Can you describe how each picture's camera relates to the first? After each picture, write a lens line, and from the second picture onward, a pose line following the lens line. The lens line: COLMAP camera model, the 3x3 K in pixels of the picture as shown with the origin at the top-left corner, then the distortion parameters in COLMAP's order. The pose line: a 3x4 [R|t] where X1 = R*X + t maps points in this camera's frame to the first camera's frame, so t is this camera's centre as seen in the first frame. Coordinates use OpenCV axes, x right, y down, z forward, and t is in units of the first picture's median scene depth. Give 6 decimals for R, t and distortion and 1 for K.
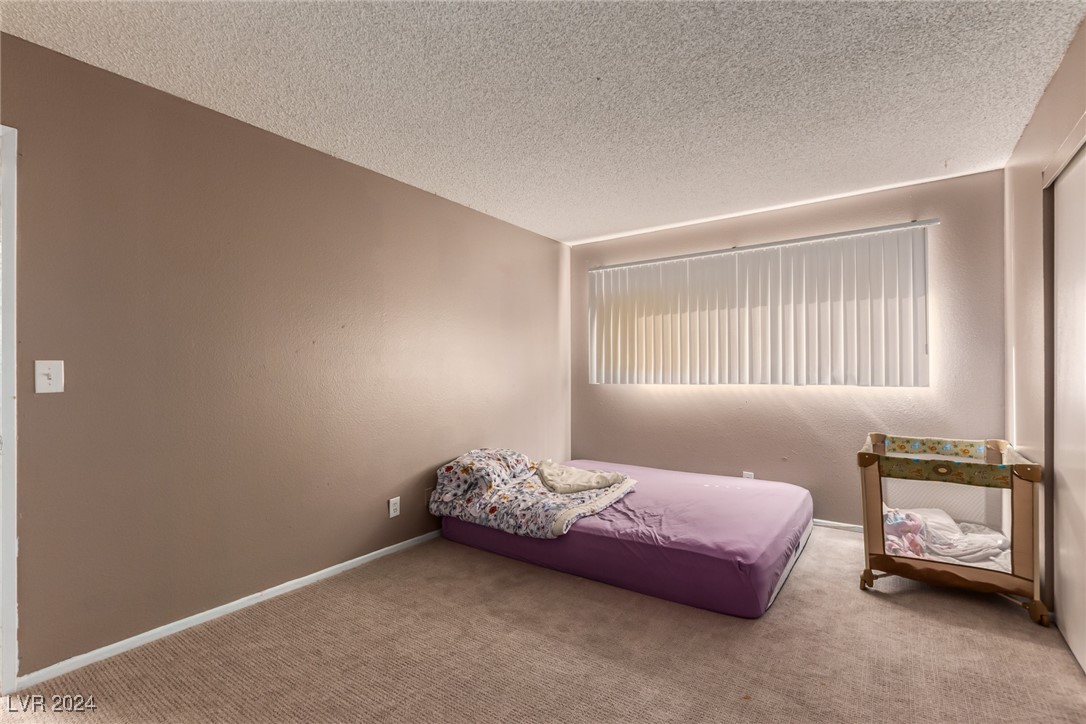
lens RADIAL K [[502.9, 0, 542.2], [0, 502.9, 363.6], [0, 0, 1]] dist [0.002982, -0.000426]
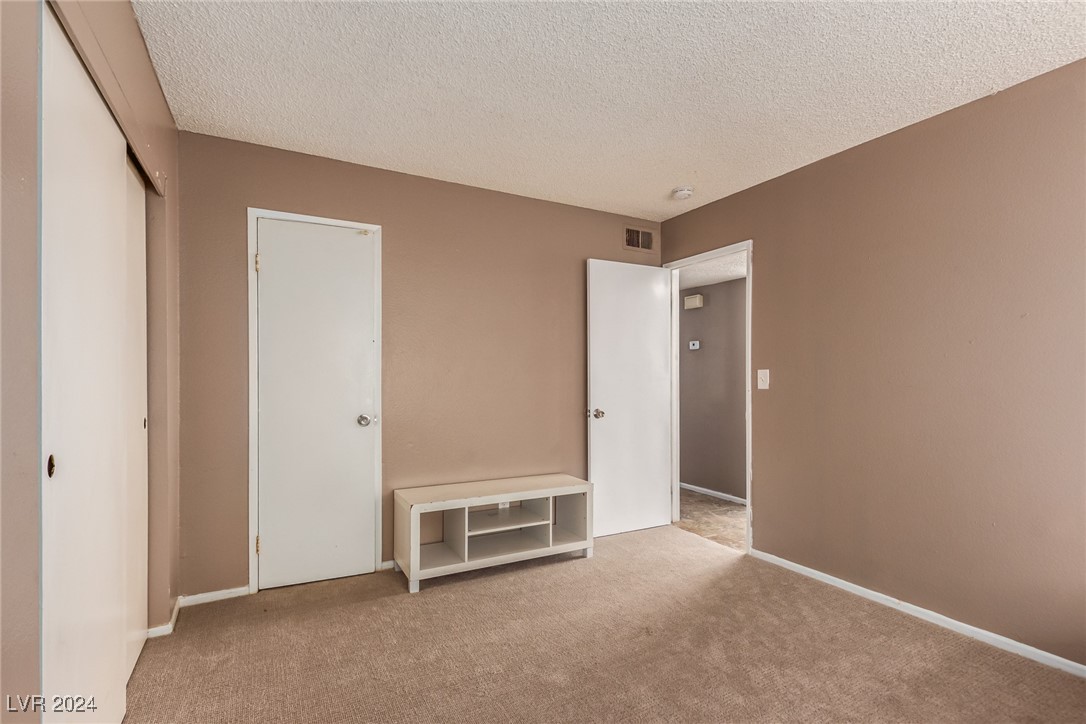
lens RADIAL K [[502.9, 0, 541.2], [0, 502.9, 368.4], [0, 0, 1]] dist [0.002982, -0.000426]
pose [[-0.430353, -0.006162, -0.902640, 0.660396], [0.006874, 0.999925, -0.010103, 0.000381], [0.902635, -0.010553, -0.430278, 0.811003]]
